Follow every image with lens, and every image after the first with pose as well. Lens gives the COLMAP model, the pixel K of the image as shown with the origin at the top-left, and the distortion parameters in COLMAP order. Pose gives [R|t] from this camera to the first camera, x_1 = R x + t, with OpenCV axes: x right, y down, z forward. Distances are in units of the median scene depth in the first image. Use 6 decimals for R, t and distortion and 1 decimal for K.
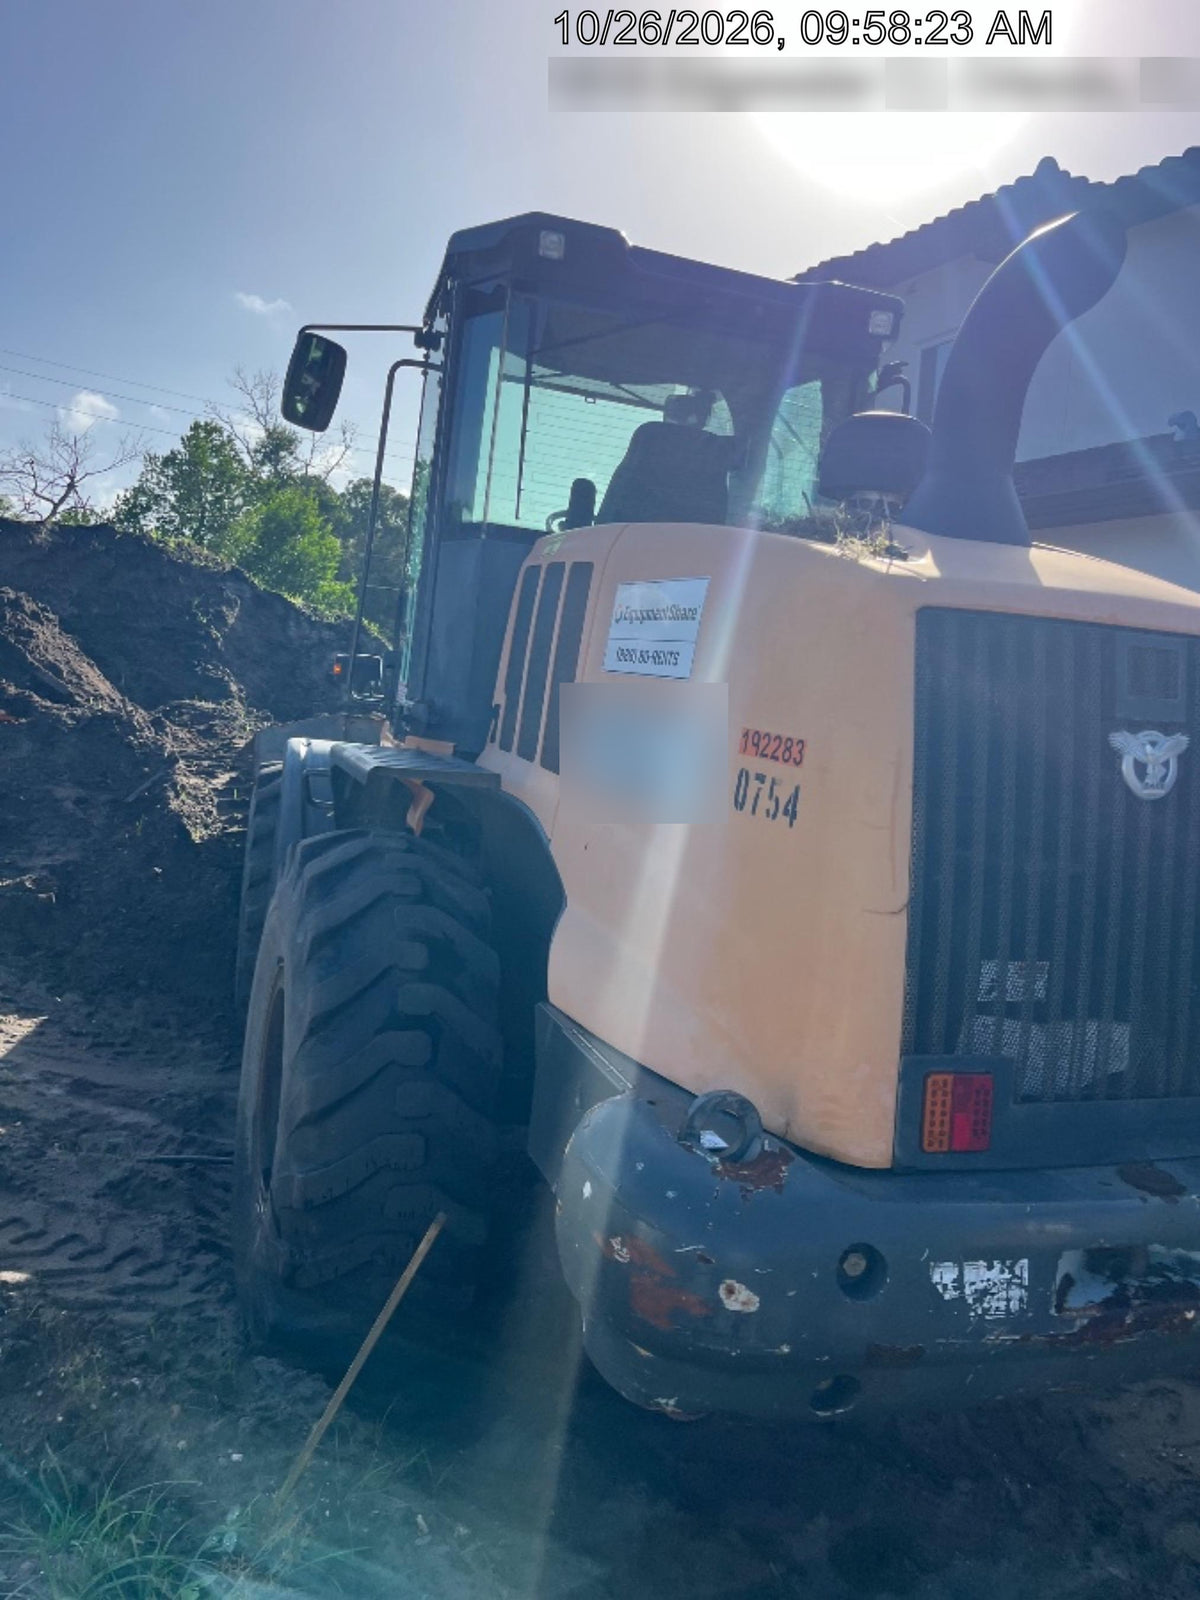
lens RADIAL K [[1220.8, 0, 600.0], [0, 1220.8, 800.0], [0, 0, 1]] dist [0.079099, -0.106293]
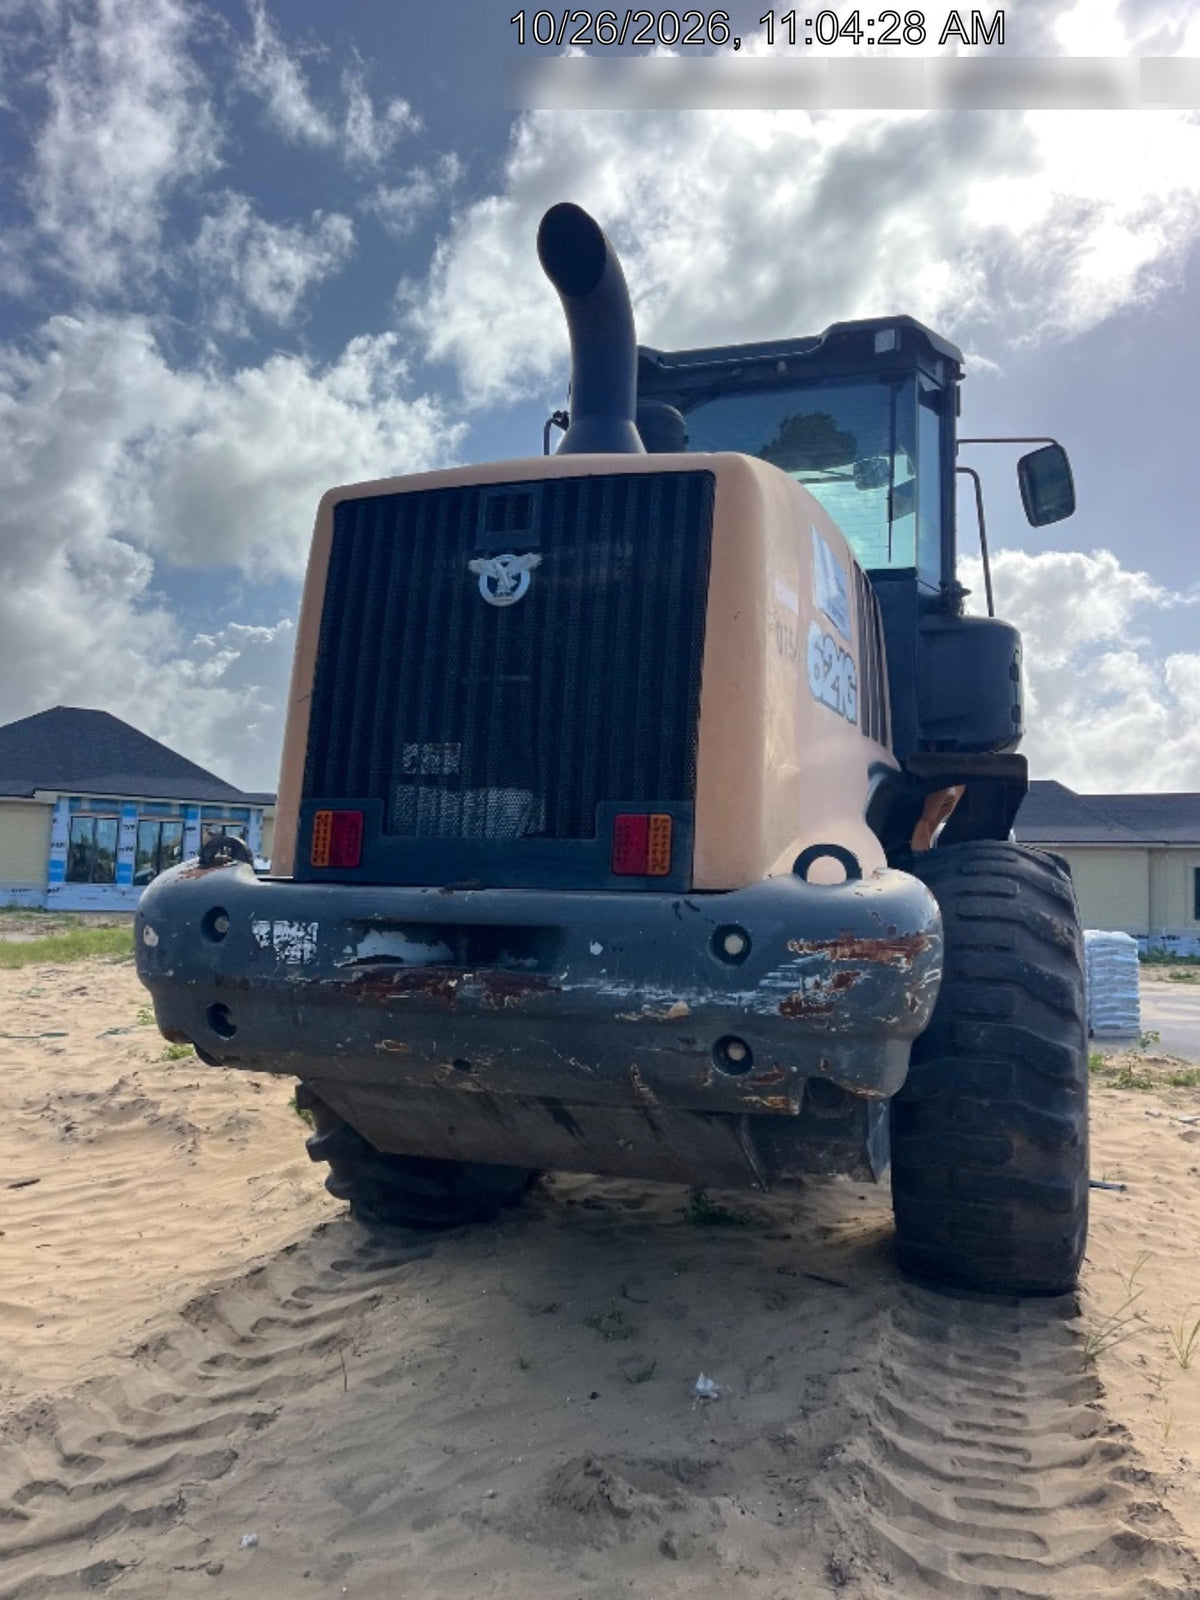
lens RADIAL K [[1218.1, 0, 634.7], [0, 1218.1, 796.1], [0, 0, 1]] dist [0.097648, -0.136566]
pose [[0.786725, -0.108773, -0.607645, 1.296391], [-0.007558, 0.982582, -0.185676, 0.427696], [0.617257, 0.150669, 0.772200, 0.127941]]
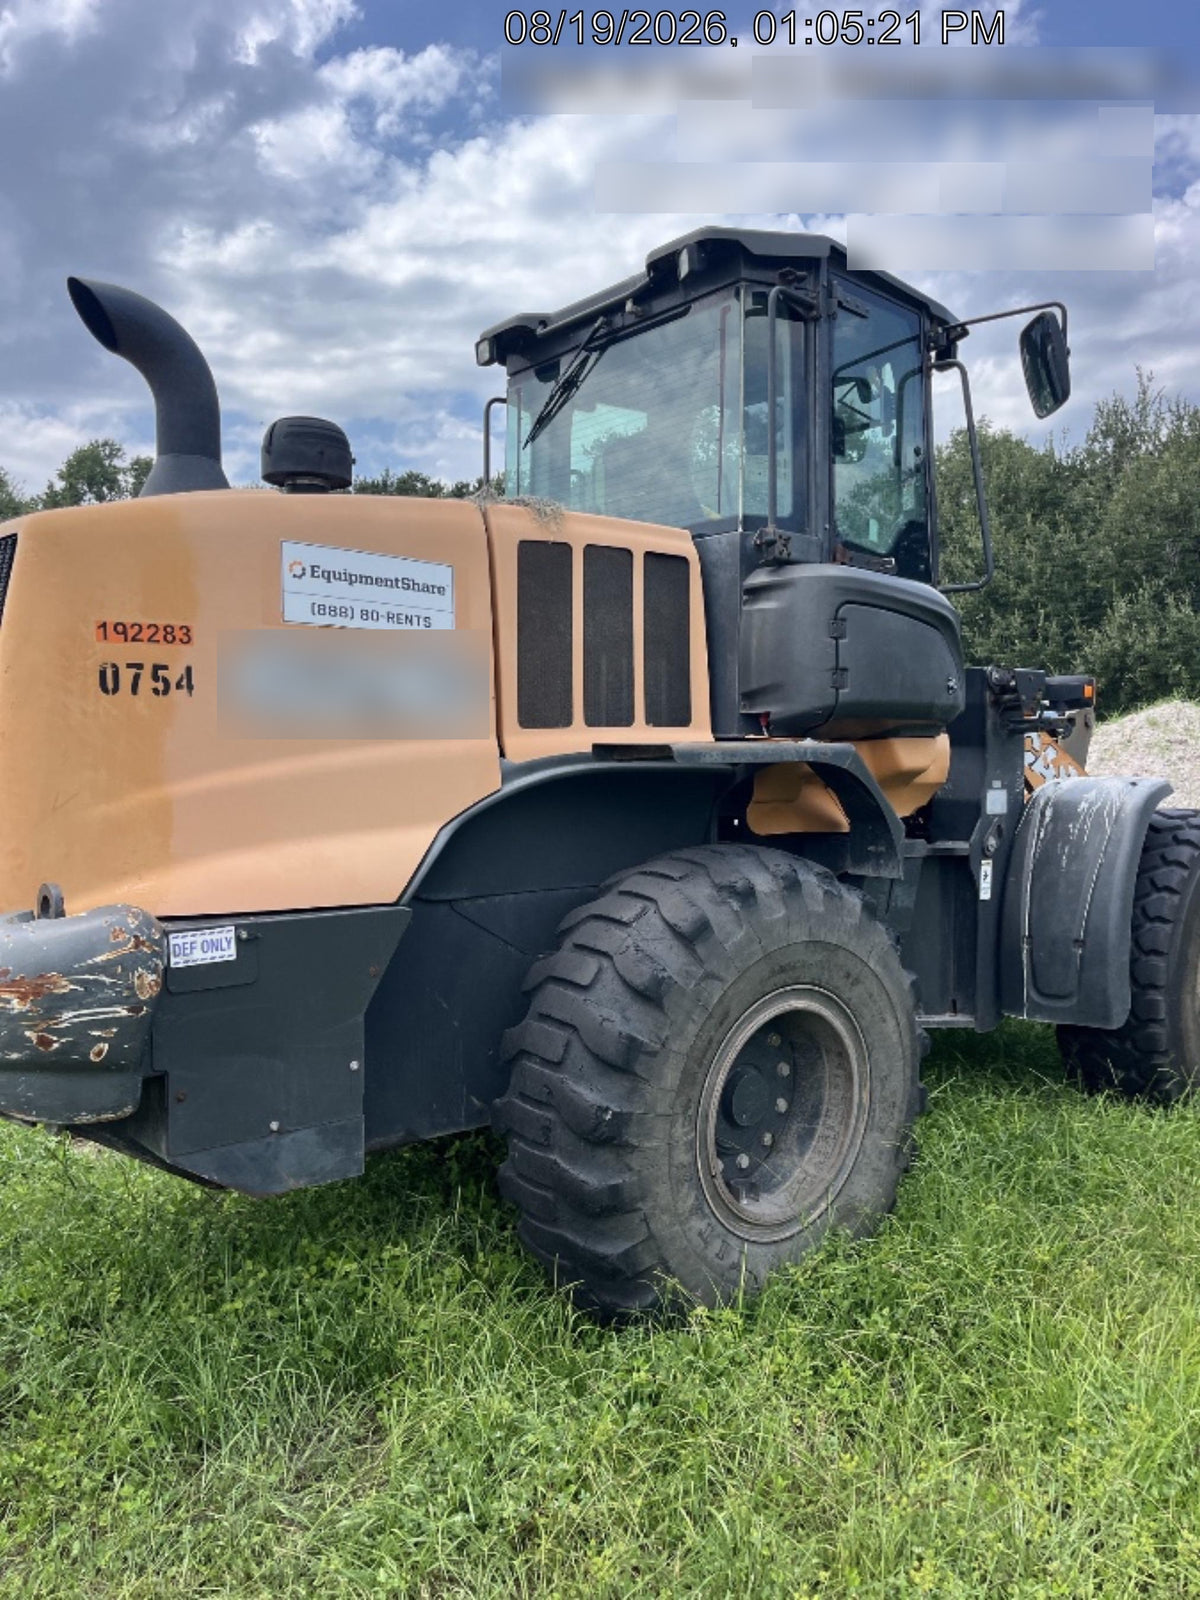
lens RADIAL K [[1234.4, 0, 622.0], [0, 1234.4, 798.3], [0, 0, 1]] dist [0.007817, 0.001846]
pose [[0.346749, -0.068594, -0.935446, 2.109447], [-0.058070, 0.993839, -0.094401, 0.253943], [0.936159, 0.087054, 0.340629, 1.257927]]
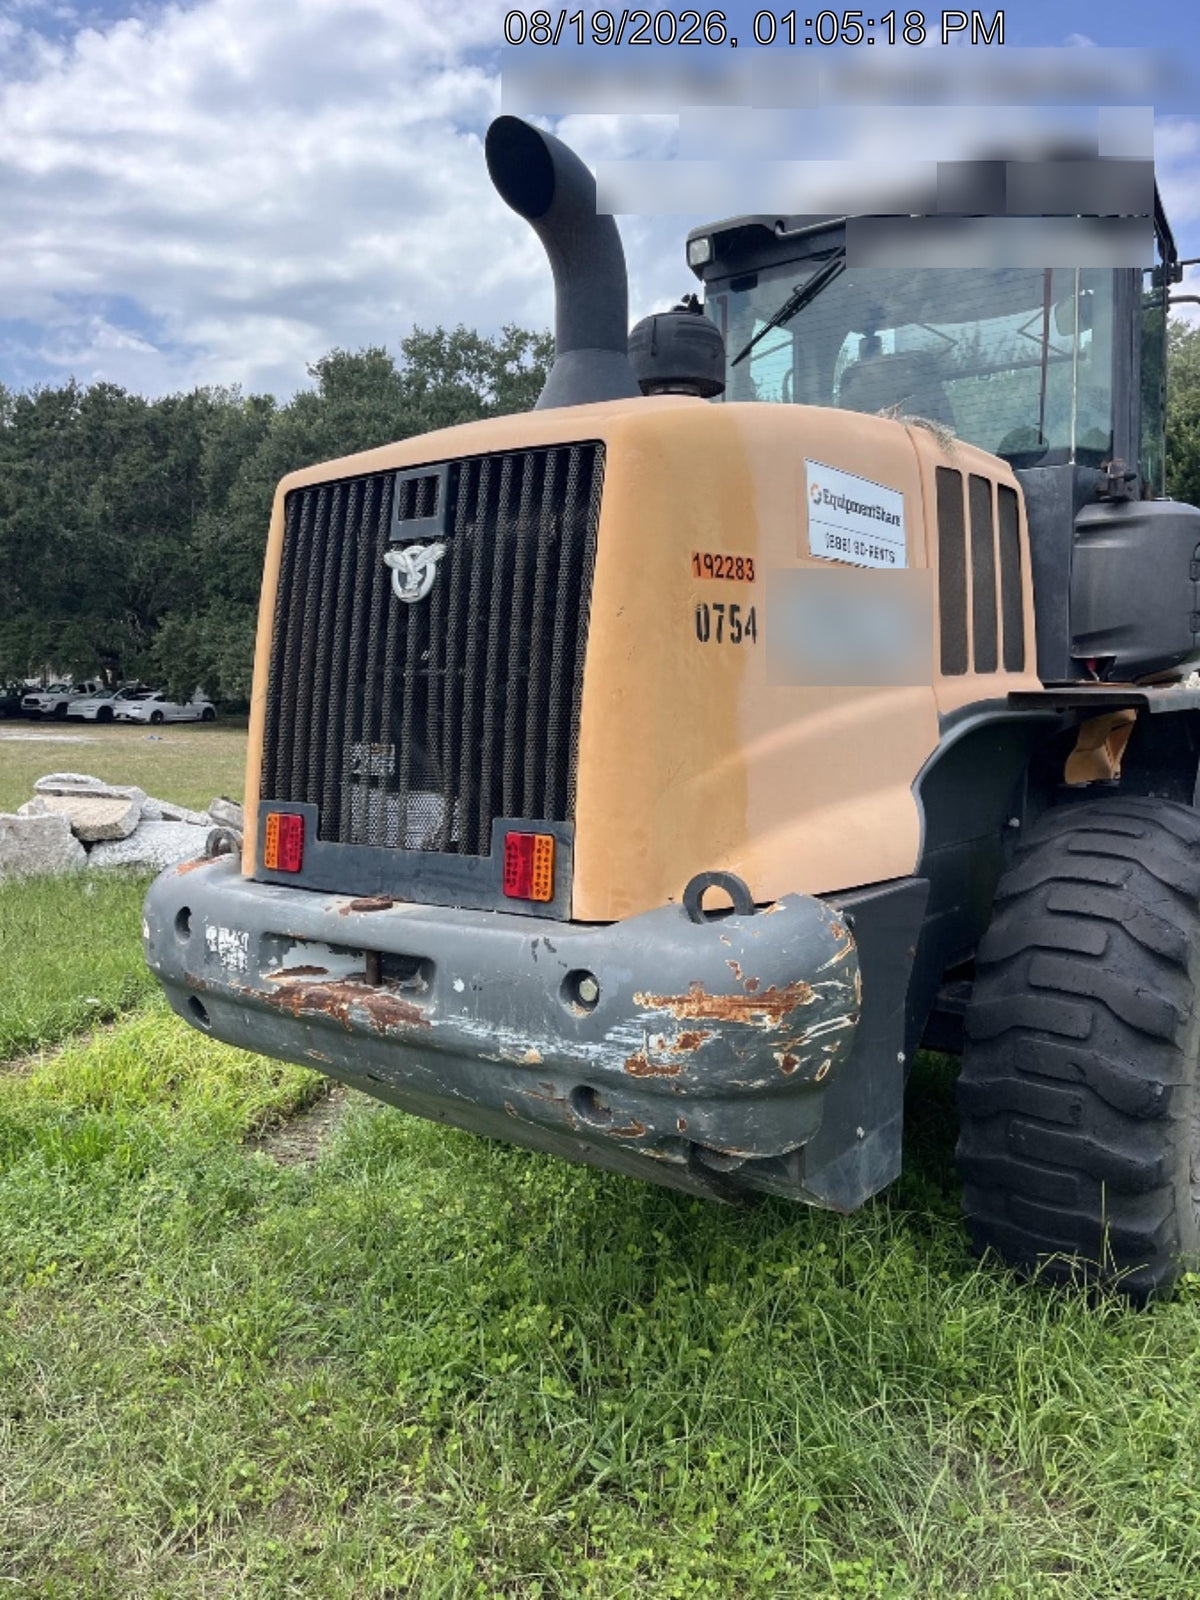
lens RADIAL K [[1220.8, 0, 600.0], [0, 1220.8, 800.0], [0, 0, 1]] dist [0.079099, -0.106293]
pose [[0.545946, -0.029497, -0.837301, 1.537942], [-0.022041, 0.998529, -0.049548, 0.248237], [0.837530, 0.045506, 0.544493, 0.502067]]
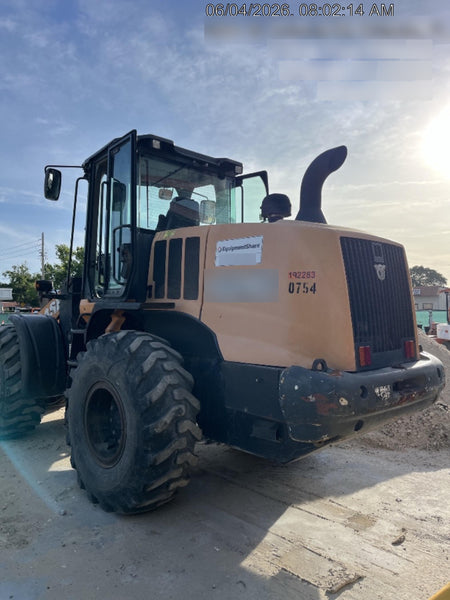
lens RADIAL K [[450.7, 0, 221.6], [0, 450.7, 297.0], [0, 0, 1]] dist [0.061616, -0.088327]
pose [[0.911895, -0.089036, 0.400650, -0.688892], [0.125893, 0.989807, -0.066575, 0.091249], [-0.390638, 0.111149, 0.913809, -0.209780]]
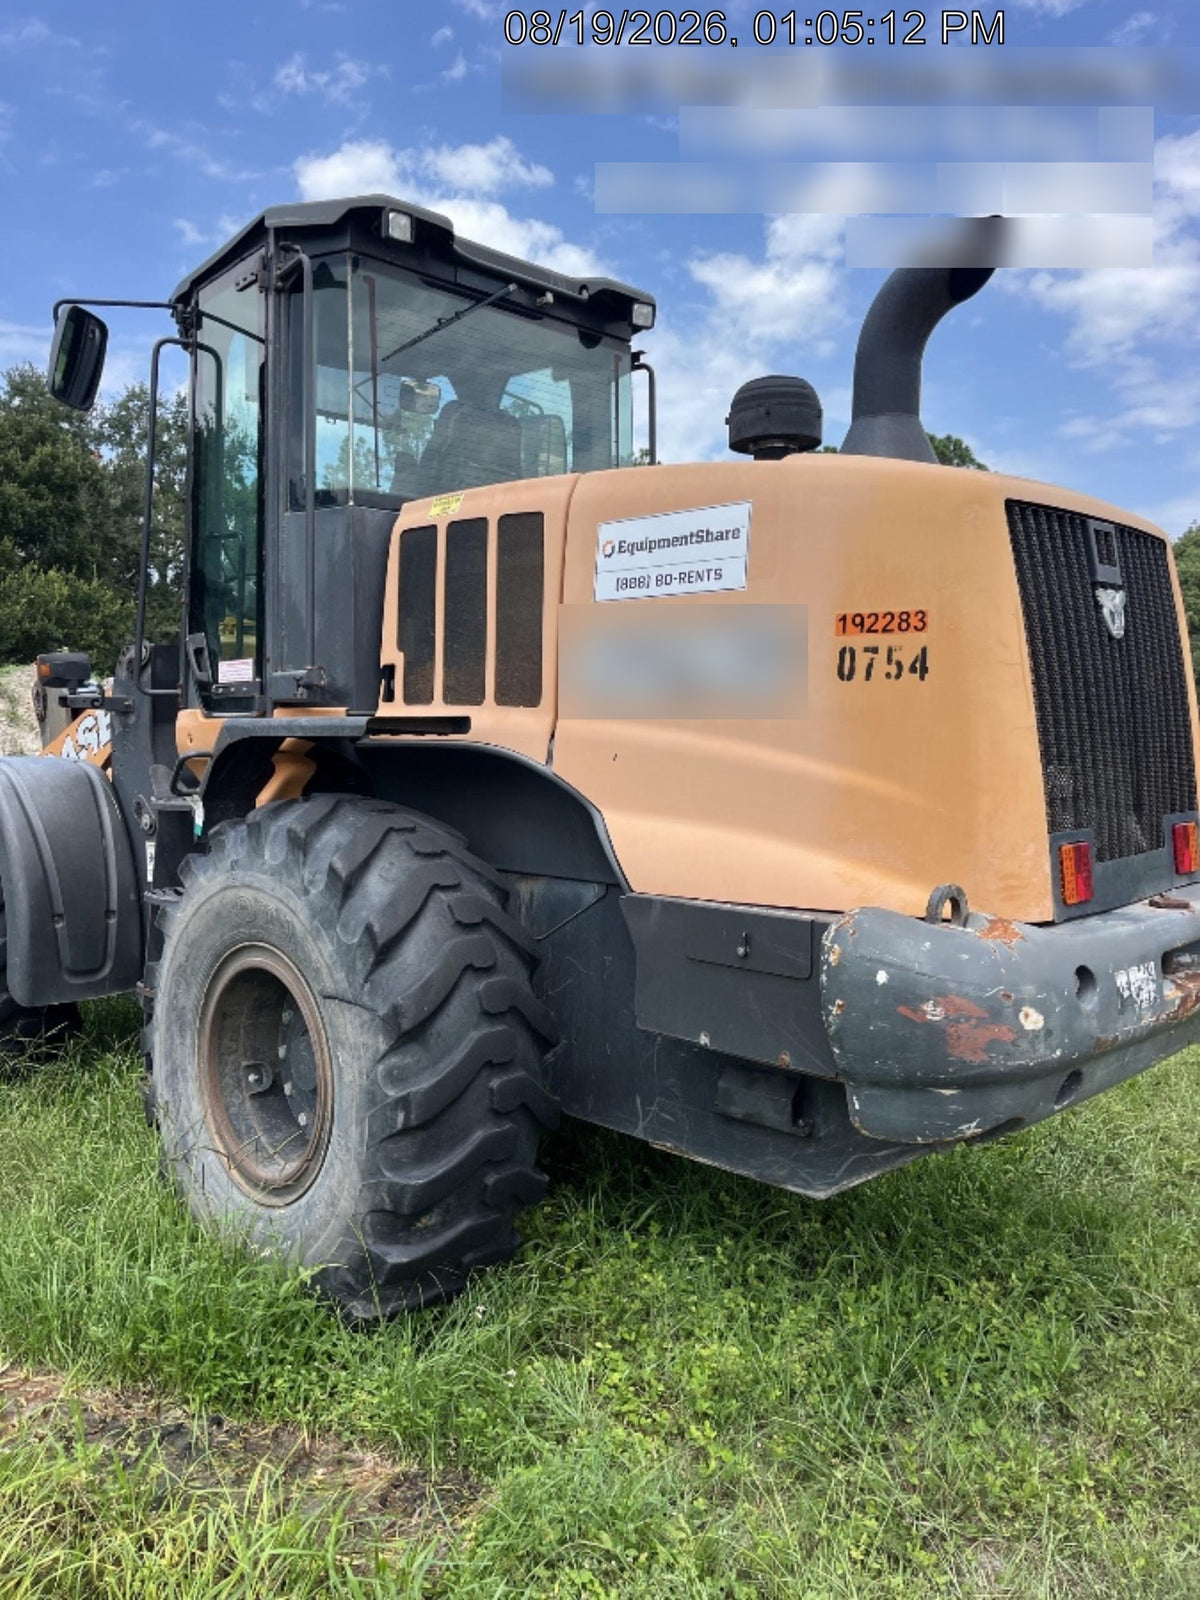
lens RADIAL K [[1201.8, 0, 591.1], [0, 1201.8, 792.0], [0, 0, 1]] dist [0.061616, -0.088327]
pose [[0.897394, -0.128843, 0.422000, -0.676071], [0.137796, 0.990416, 0.009363, 0.075960], [-0.419162, 0.049748, 0.906548, 0.024536]]
